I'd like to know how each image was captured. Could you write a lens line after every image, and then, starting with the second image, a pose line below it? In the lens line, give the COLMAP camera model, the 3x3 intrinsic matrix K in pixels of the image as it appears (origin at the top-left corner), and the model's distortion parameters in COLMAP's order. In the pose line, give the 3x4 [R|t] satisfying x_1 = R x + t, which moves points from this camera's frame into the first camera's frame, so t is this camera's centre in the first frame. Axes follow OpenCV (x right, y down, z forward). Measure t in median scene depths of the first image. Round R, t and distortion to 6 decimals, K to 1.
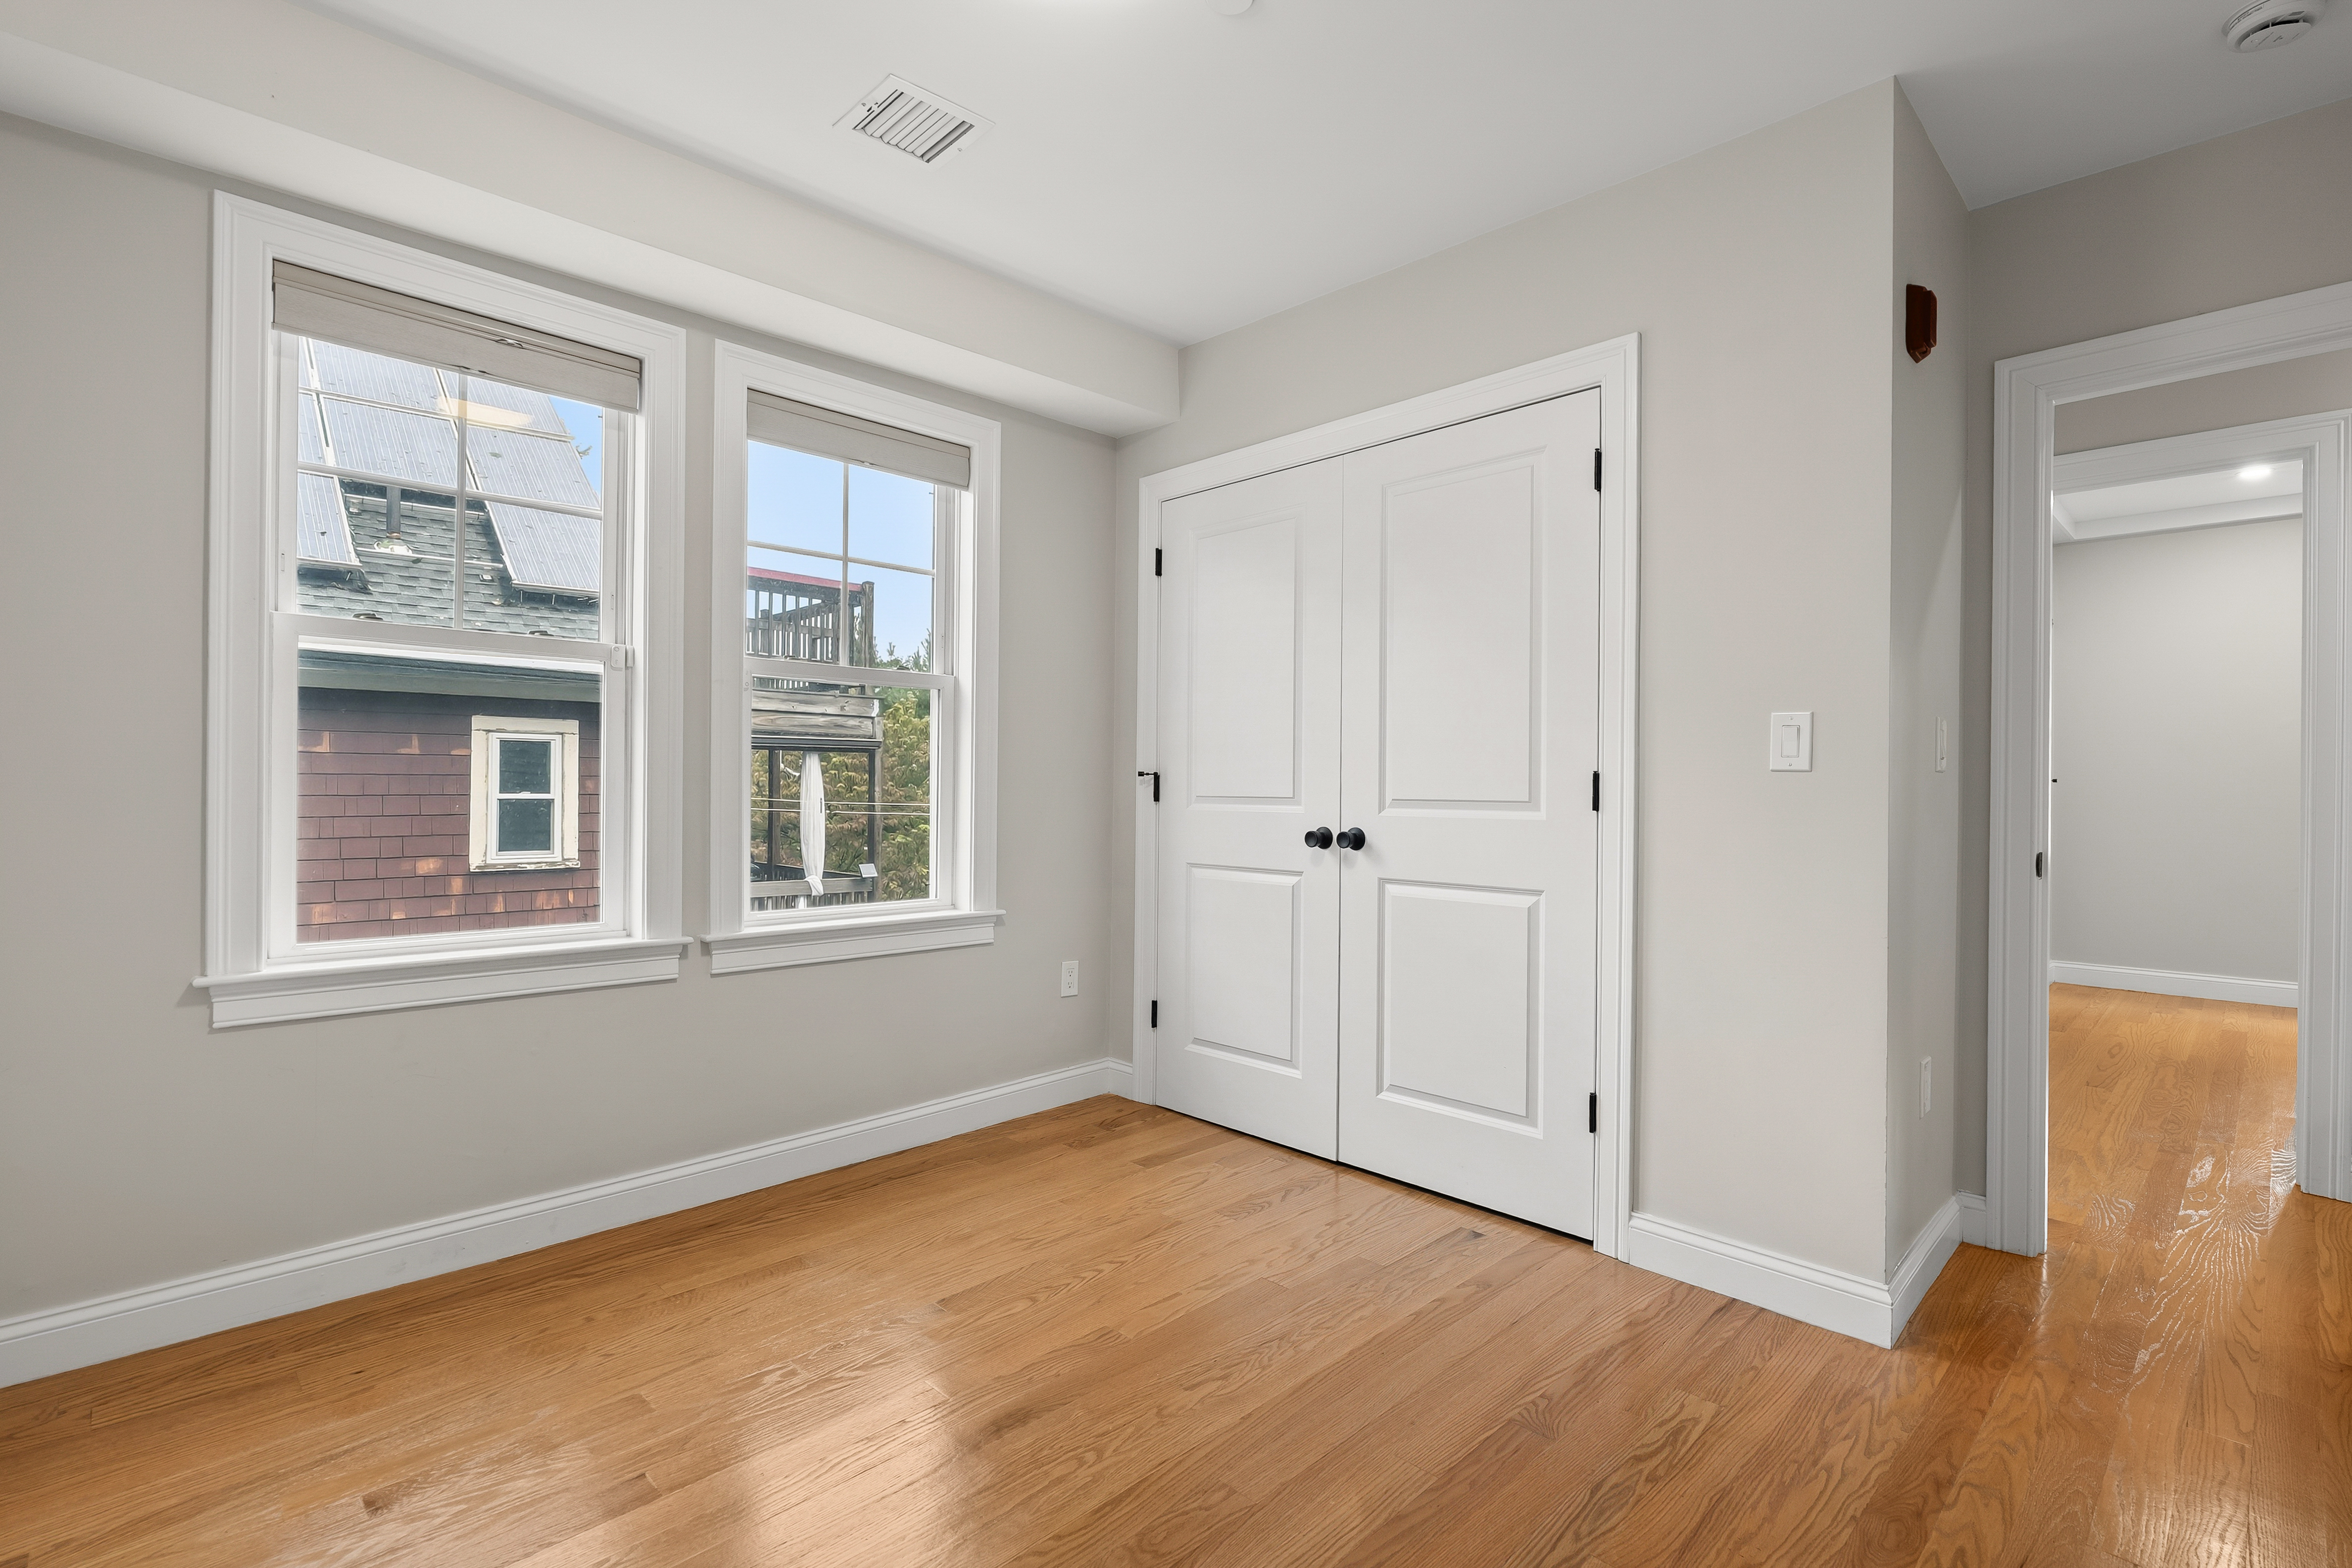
lens RADIAL K [[1317.2, 0, 891.2], [0, 1317.2, 787.8], [0, 0, 1]] dist [-0.003200, -0.000290]
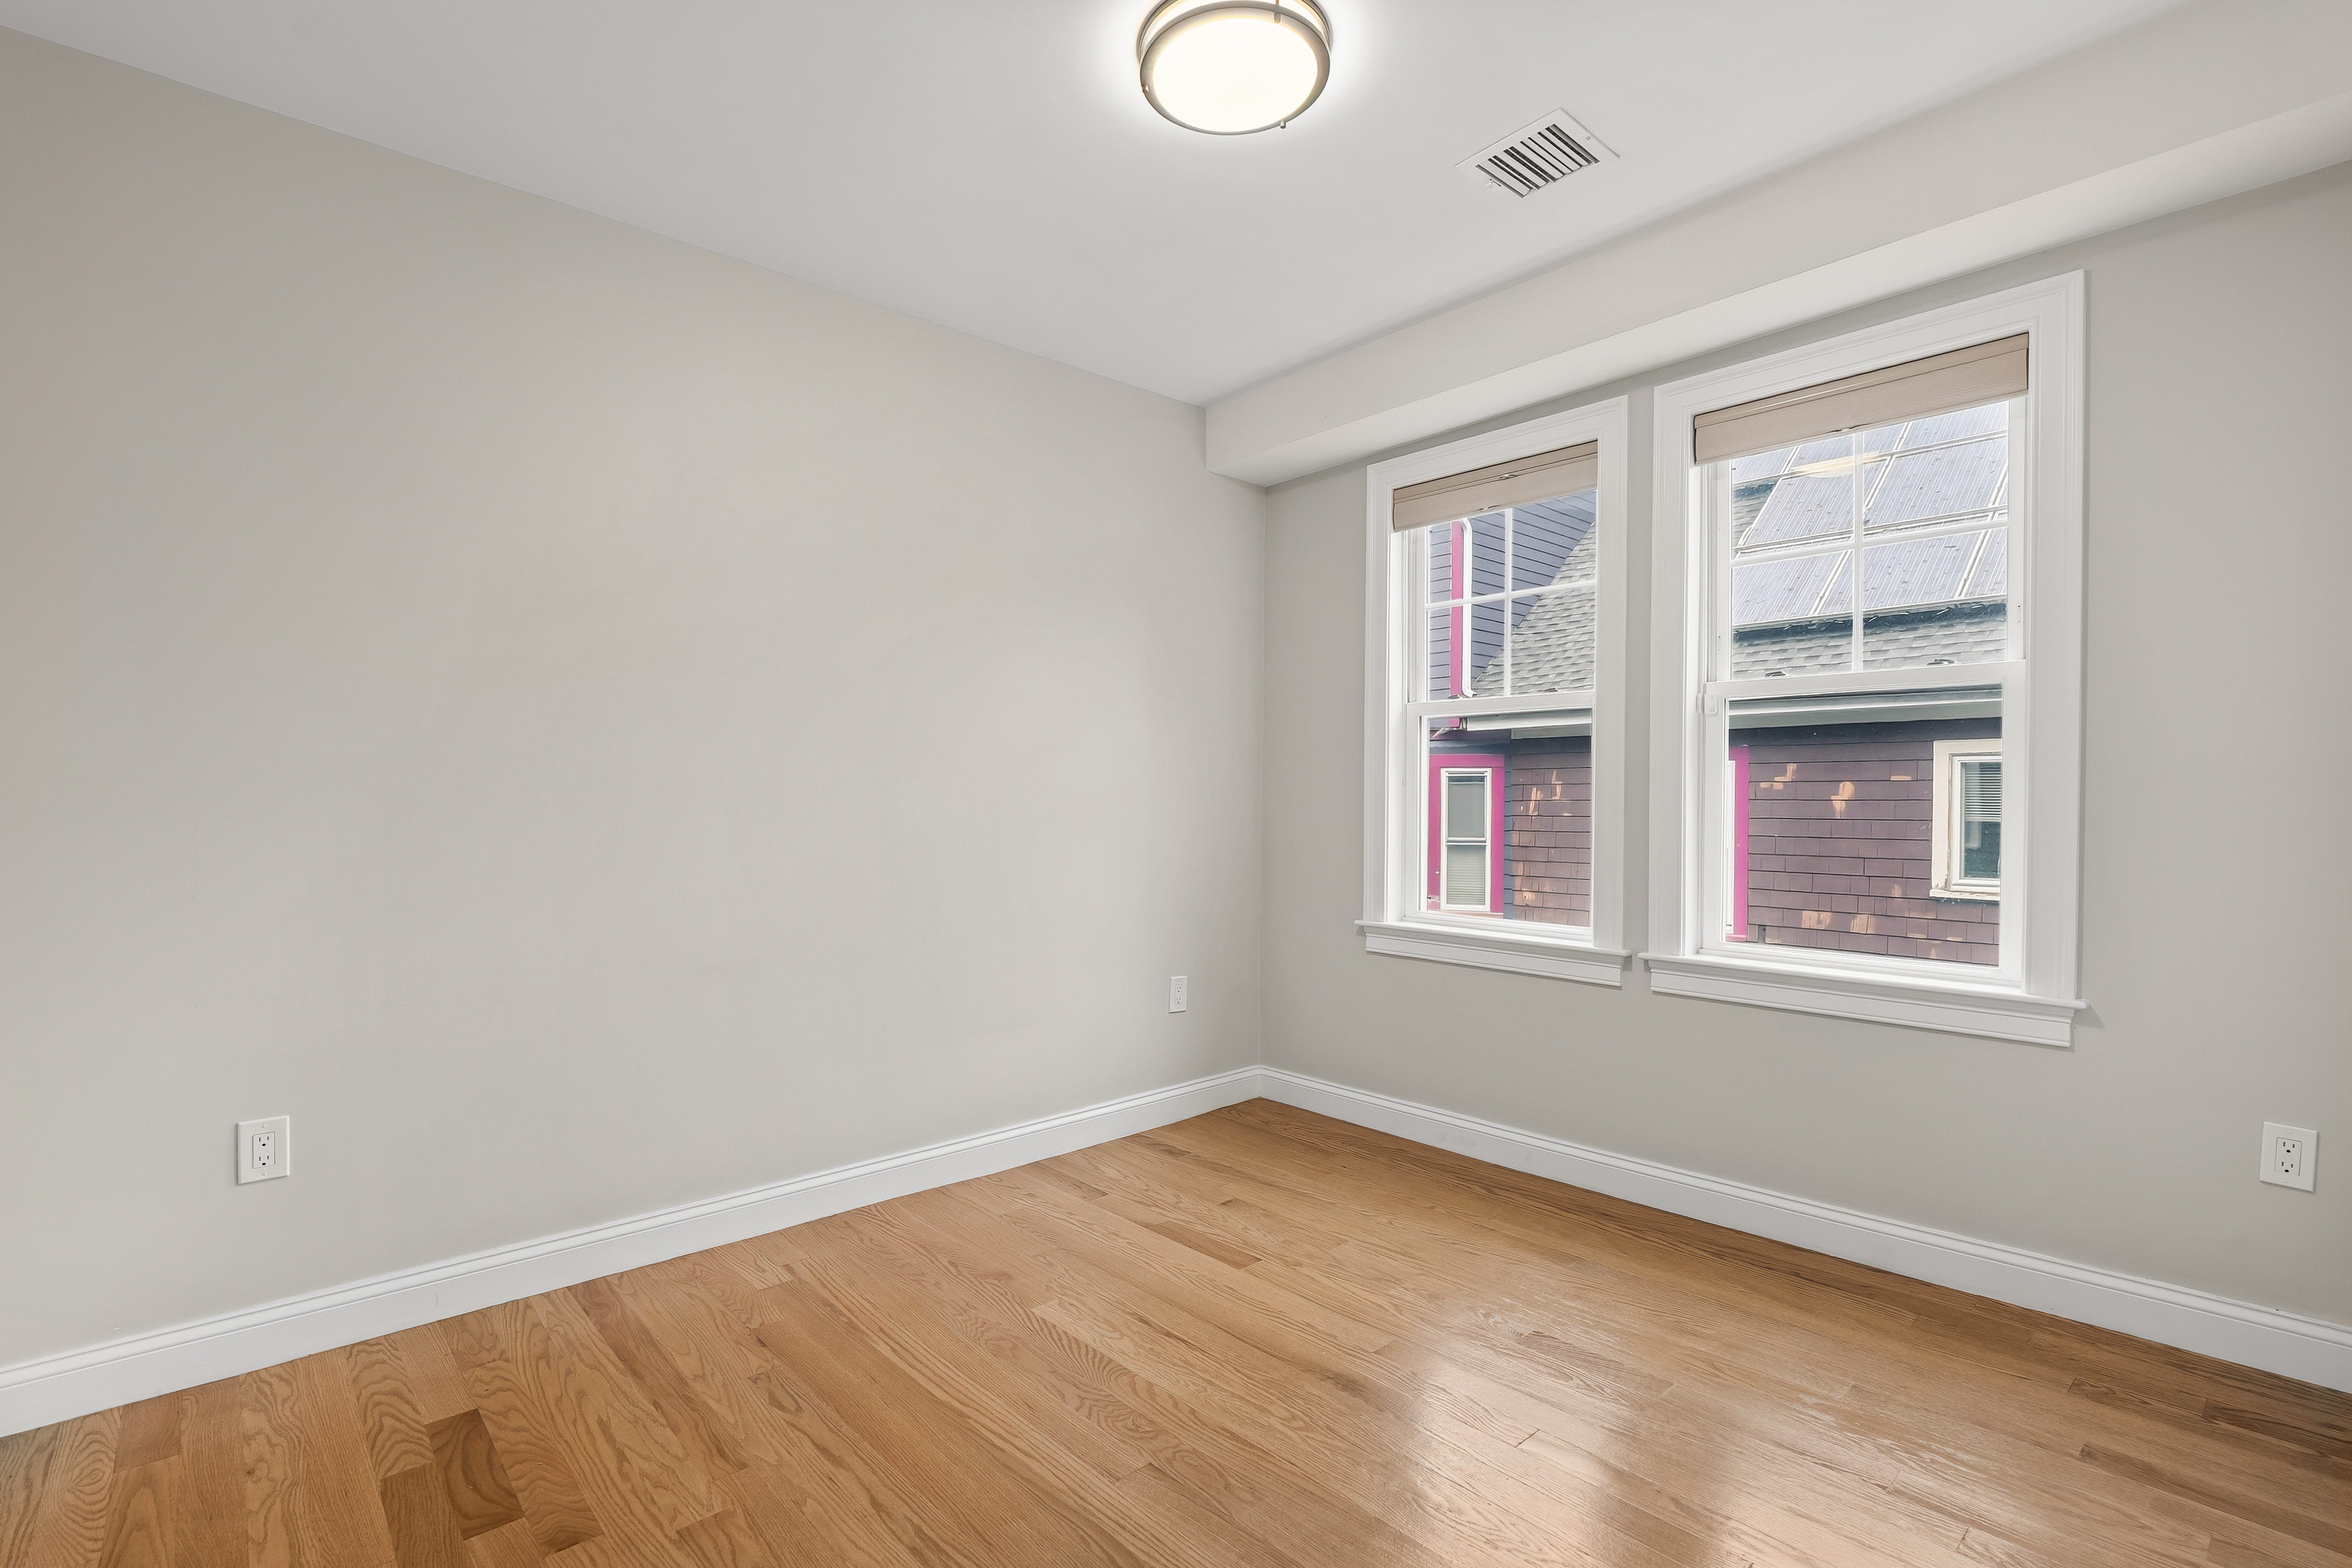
lens RADIAL K [[1119.0, 0, 1224.4], [0, 1119.0, 804.2], [0, 0, 1]] dist [-0.000948, 0.000276]
pose [[-0.023937, -0.001204, -0.999713, 0.735219], [-0.001965, 0.999997, -0.001157, -0.005990], [0.999712, 0.001936, -0.023940, 0.648804]]
